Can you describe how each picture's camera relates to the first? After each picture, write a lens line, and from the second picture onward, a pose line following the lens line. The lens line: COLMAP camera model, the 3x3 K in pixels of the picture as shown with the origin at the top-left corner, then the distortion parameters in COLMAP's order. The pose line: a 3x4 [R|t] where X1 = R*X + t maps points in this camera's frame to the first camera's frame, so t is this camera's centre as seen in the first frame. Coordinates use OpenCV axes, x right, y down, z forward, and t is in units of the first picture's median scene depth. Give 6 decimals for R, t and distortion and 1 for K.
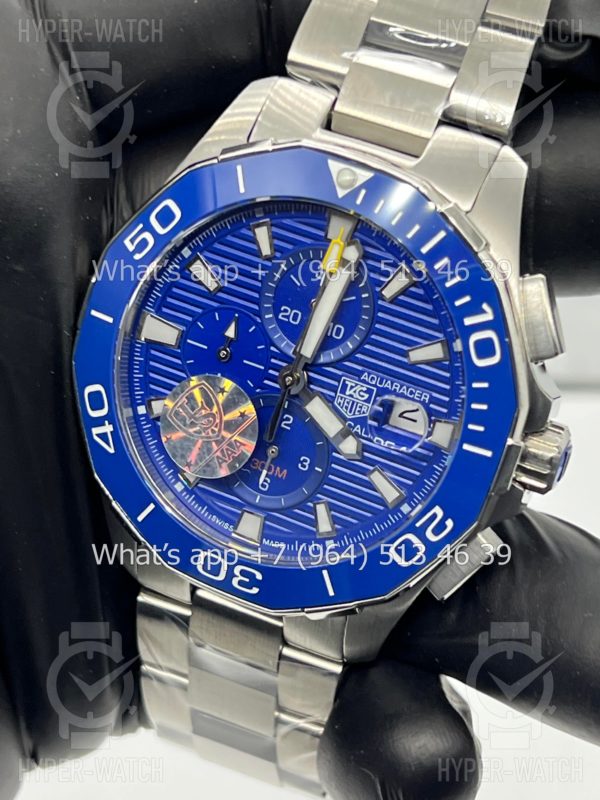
lens RADIAL K [[1858.9, 0, 297.8], [0, 1858.9, 406.5], [0, 0, 1]] dist [0.178511, 0.000000]
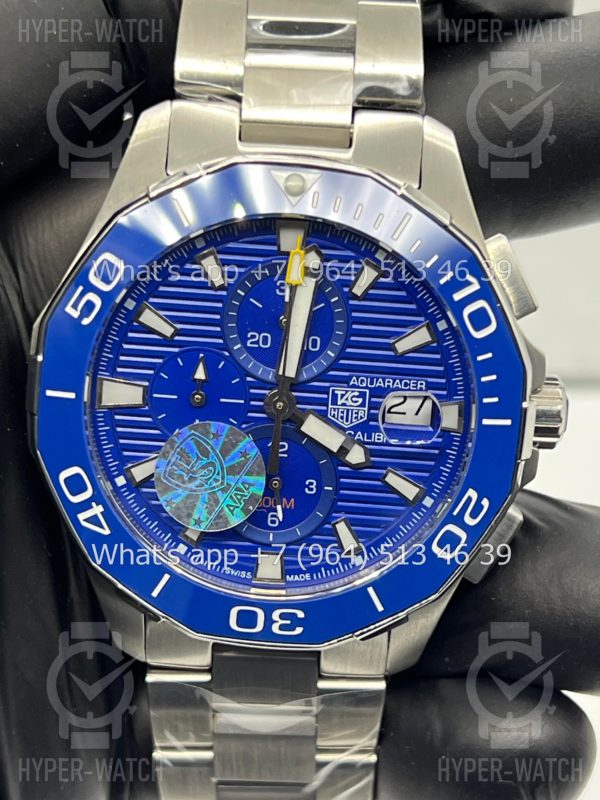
lens RADIAL K [[1858.9, 0, 303.0], [0, 1858.9, 397.8], [0, 0, 1]] dist [0.178511, 0.000000]
pose [[0.925120, -0.263605, 0.273252, -0.250742], [0.265514, 0.963619, 0.030677, -0.043895], [-0.271397, 0.044172, 0.961453, 0.083943]]
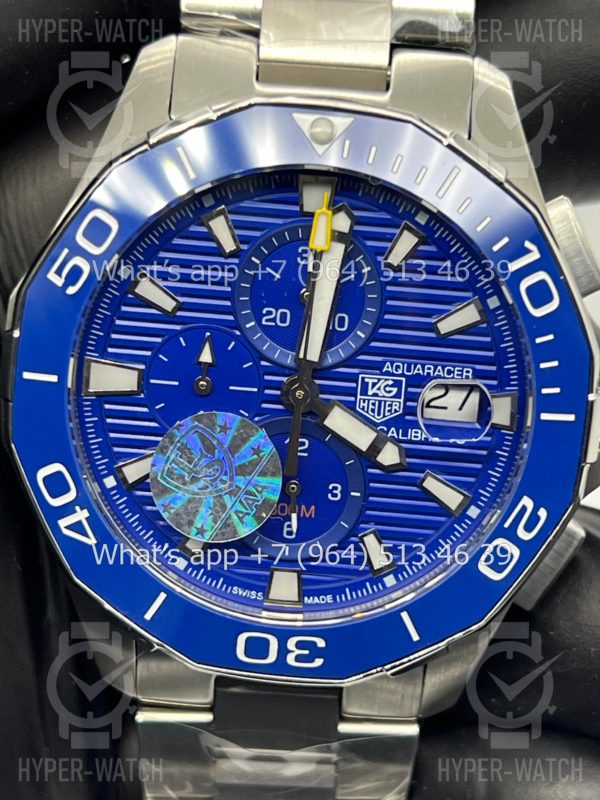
lens RADIAL K [[1858.9, 0, 296.2], [0, 1858.9, 396.7], [0, 0, 1]] dist [0.178511, 0.000000]
pose [[0.929782, -0.243758, 0.275839, -0.226188], [0.251937, 0.967725, 0.005959, -0.018453], [-0.268389, 0.063953, 0.961185, 0.229697]]
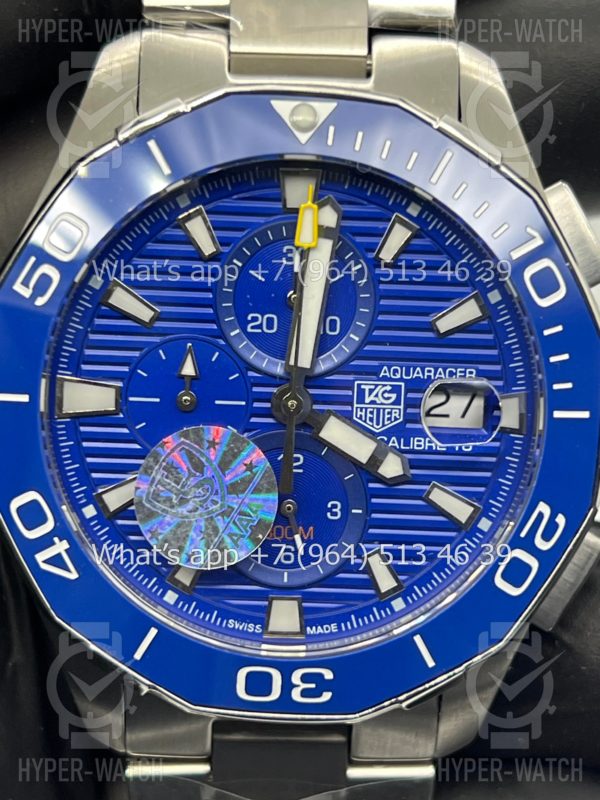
lens RADIAL K [[1858.9, 0, 297.7], [0, 1858.9, 398.0], [0, 0, 1]] dist [0.178511, 0.000000]
pose [[0.906220, -0.268921, 0.326261, -0.242442], [0.299136, 0.953137, -0.045252, 0.017362], [-0.298802, 0.138605, 0.944196, 0.298725]]
